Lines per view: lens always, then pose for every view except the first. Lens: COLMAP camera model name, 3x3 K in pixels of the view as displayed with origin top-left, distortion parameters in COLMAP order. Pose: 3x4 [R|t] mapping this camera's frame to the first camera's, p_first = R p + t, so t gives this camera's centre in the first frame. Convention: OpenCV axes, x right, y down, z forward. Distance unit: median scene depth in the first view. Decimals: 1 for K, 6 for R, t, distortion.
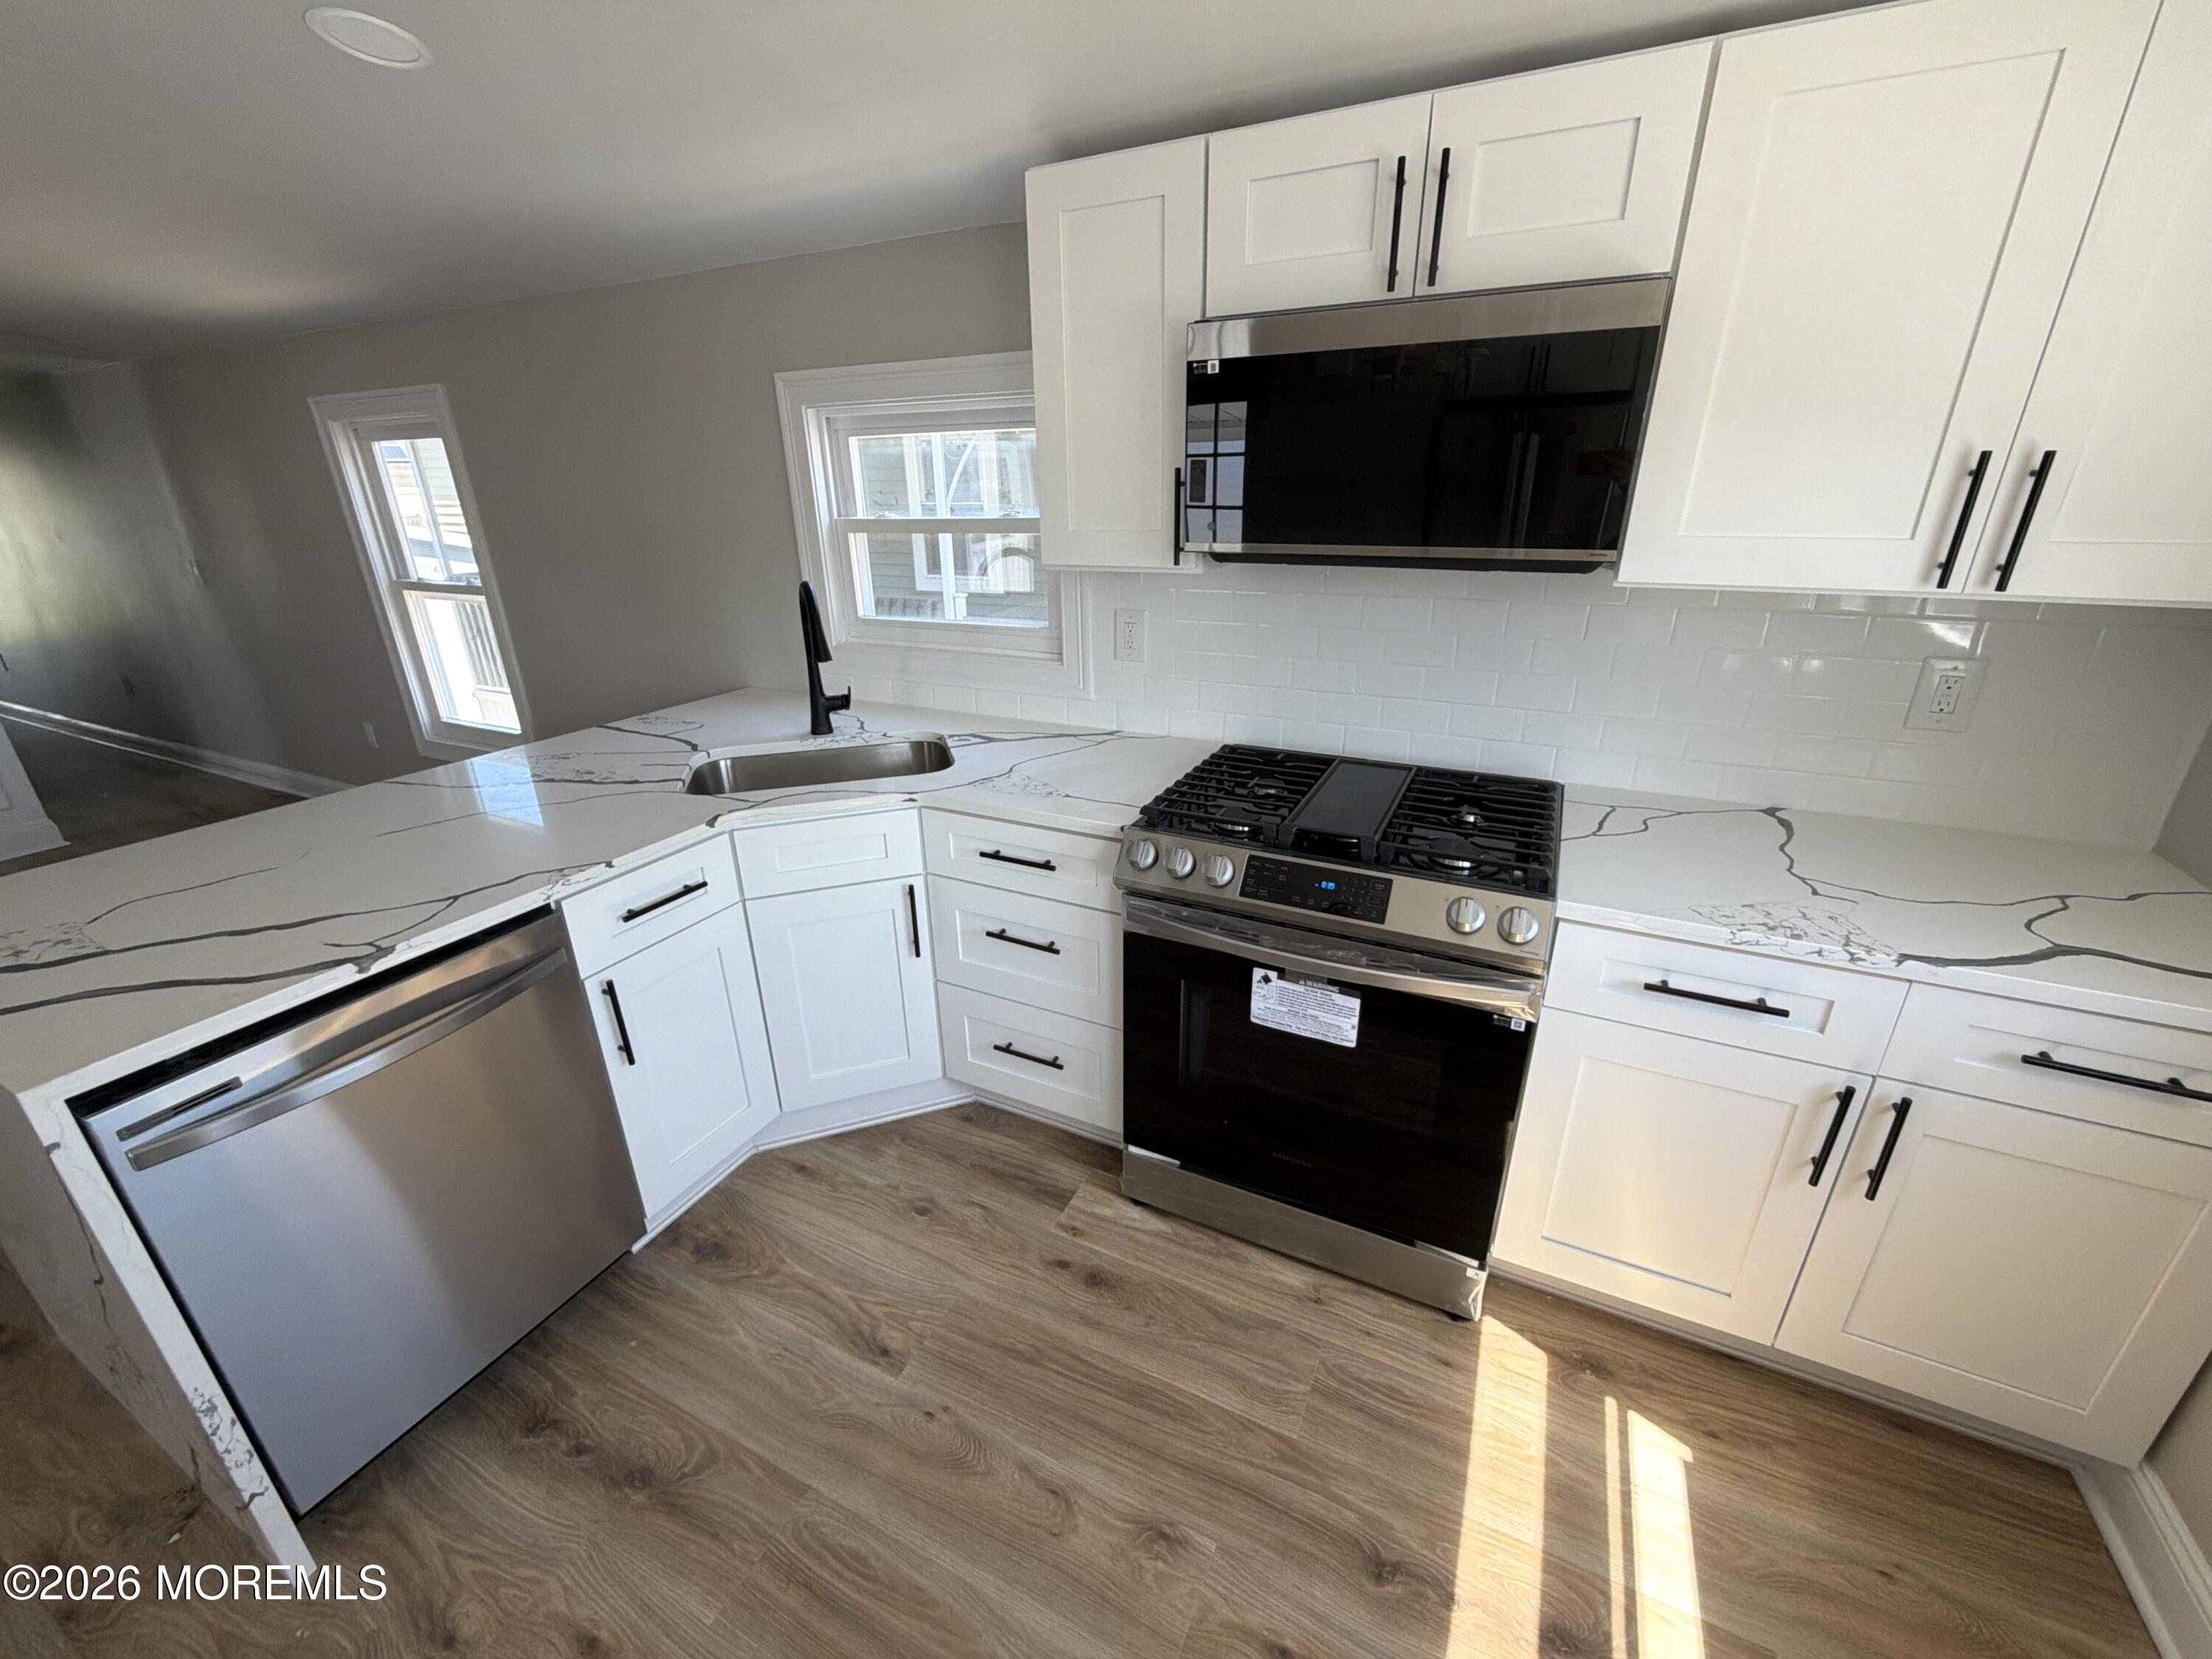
lens RADIAL K [[881.0, 0, 1104.9], [0, 881.0, 832.2], [0, 0, 1]] dist [-0.001997, 0.000885]
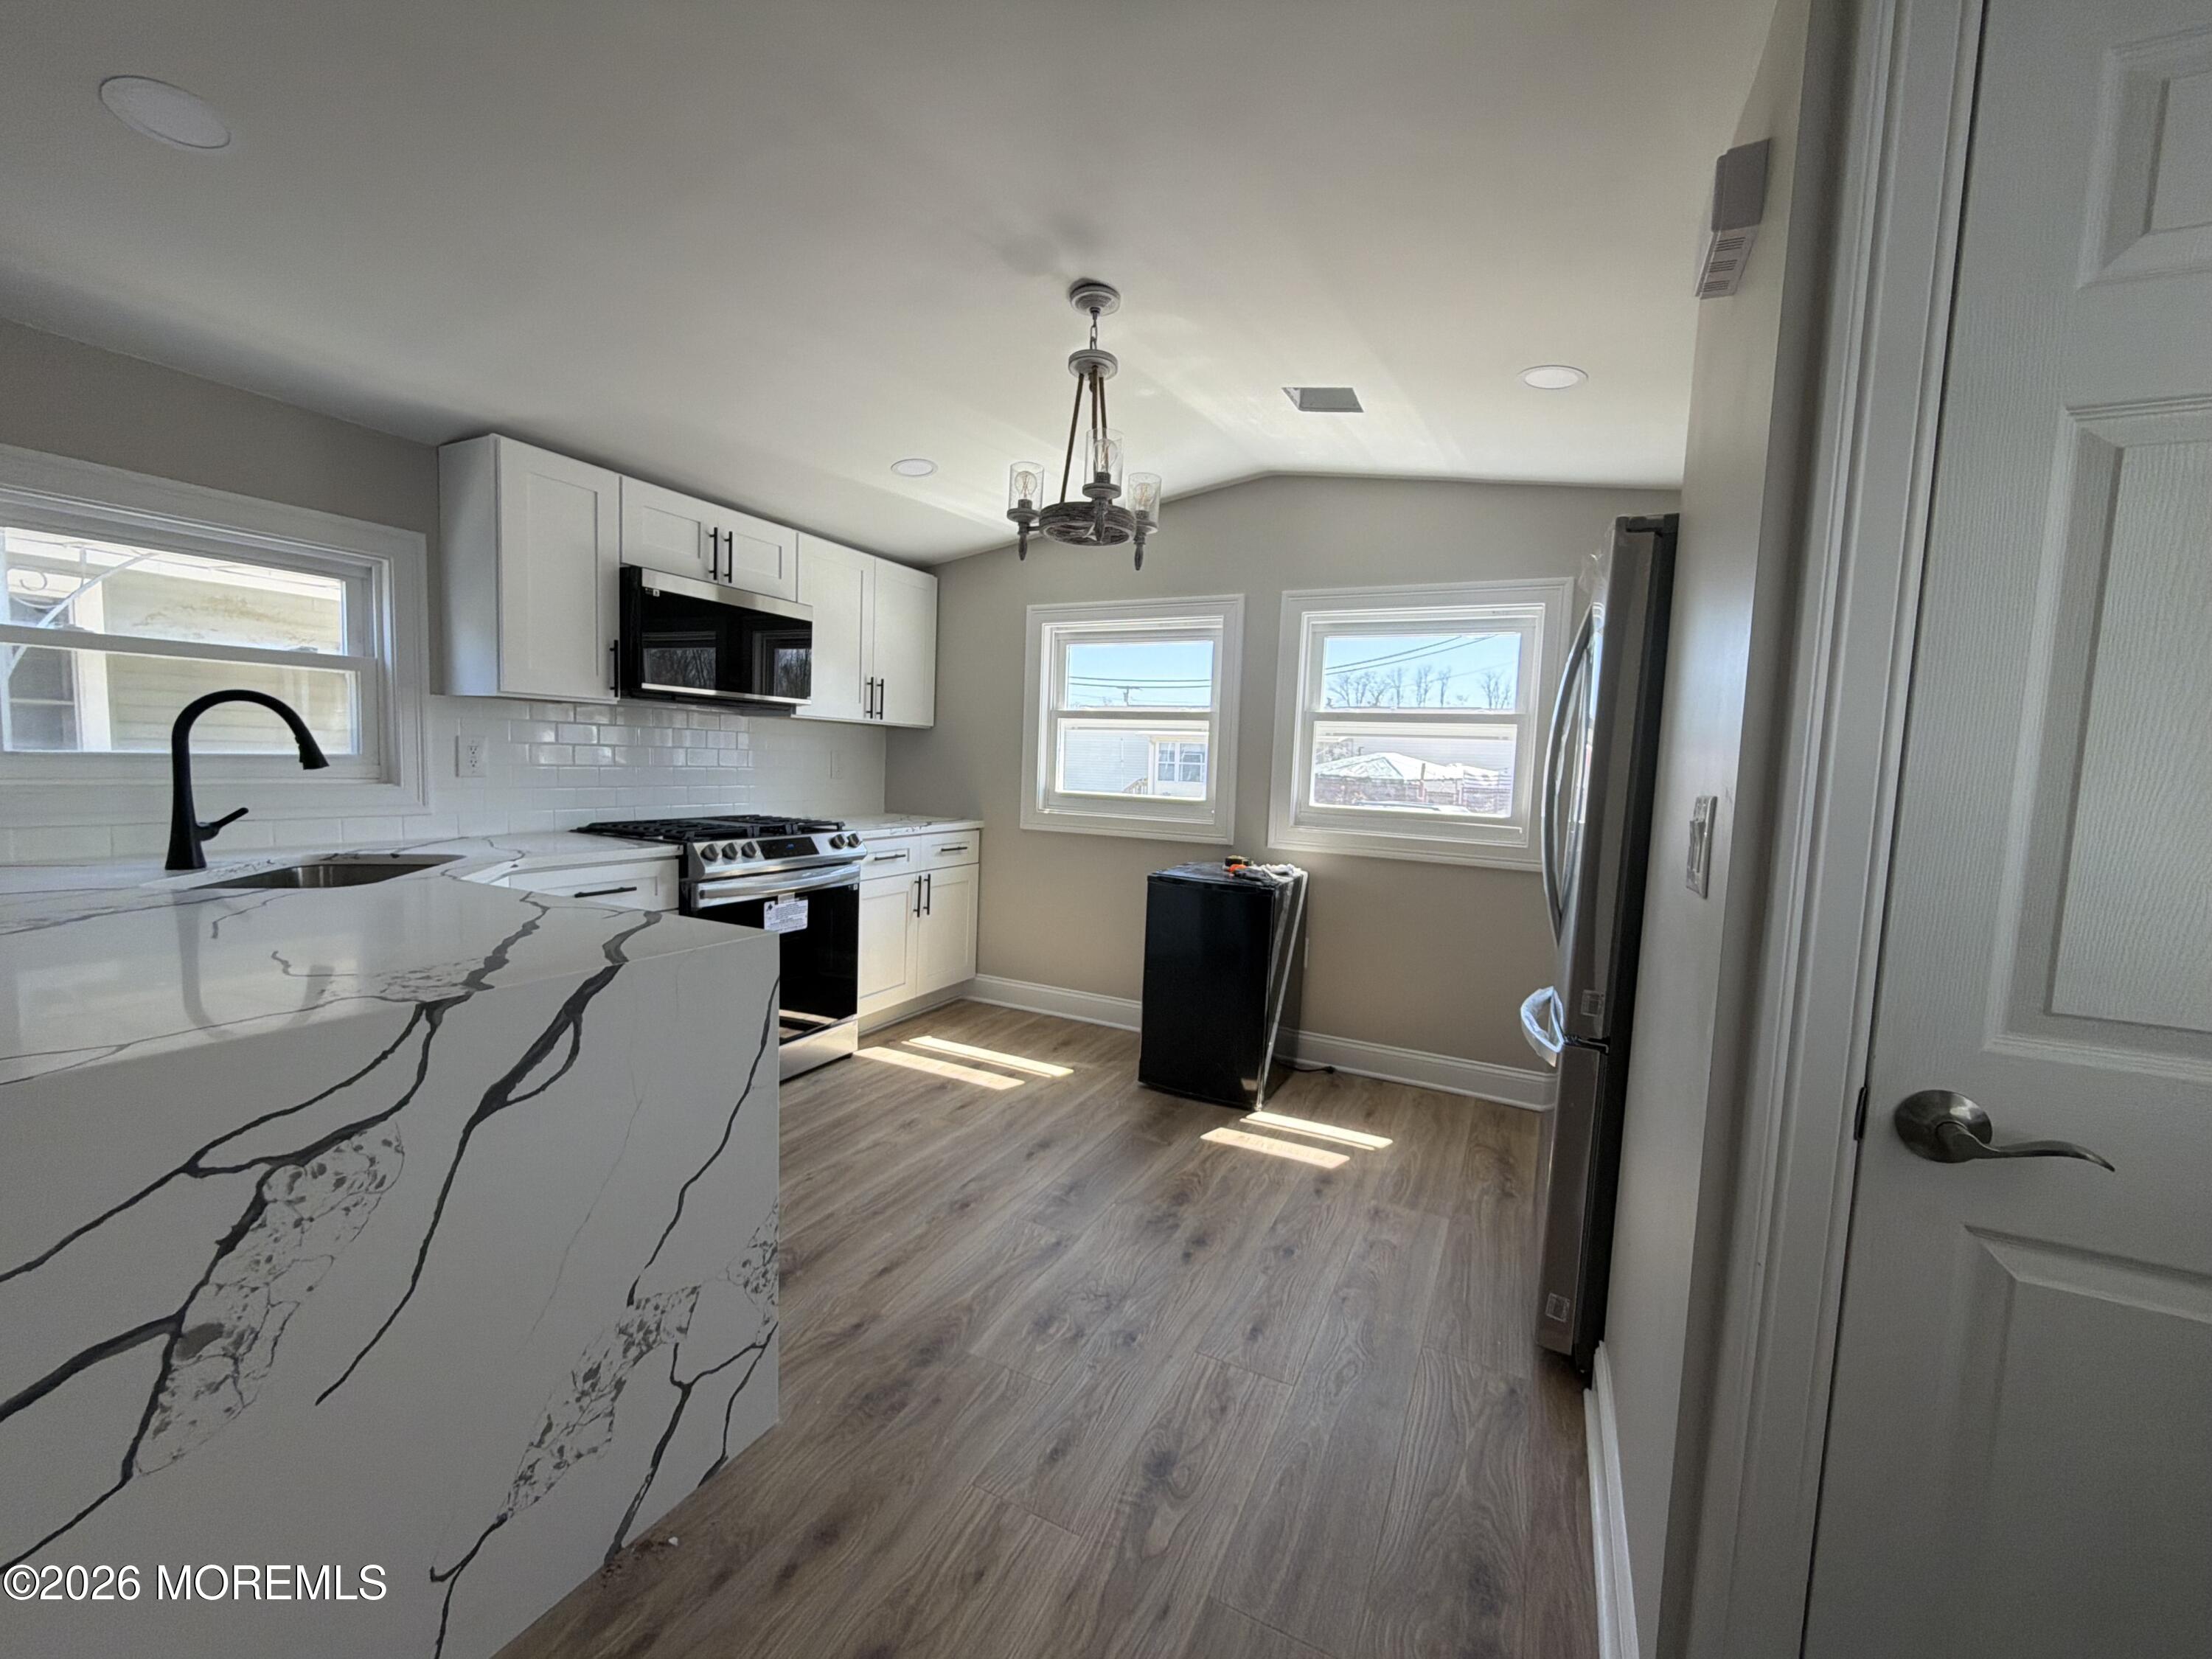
lens RADIAL K [[881.0, 0, 1105.6], [0, 881.0, 834.5], [0, 0, 1]] dist [-0.001997, 0.000885]
pose [[-0.001630, -0.067096, 0.997745, -1.814628], [0.334589, 0.940204, 0.063773, 0.151387], [-0.942363, 0.333938, 0.020917, 0.249112]]
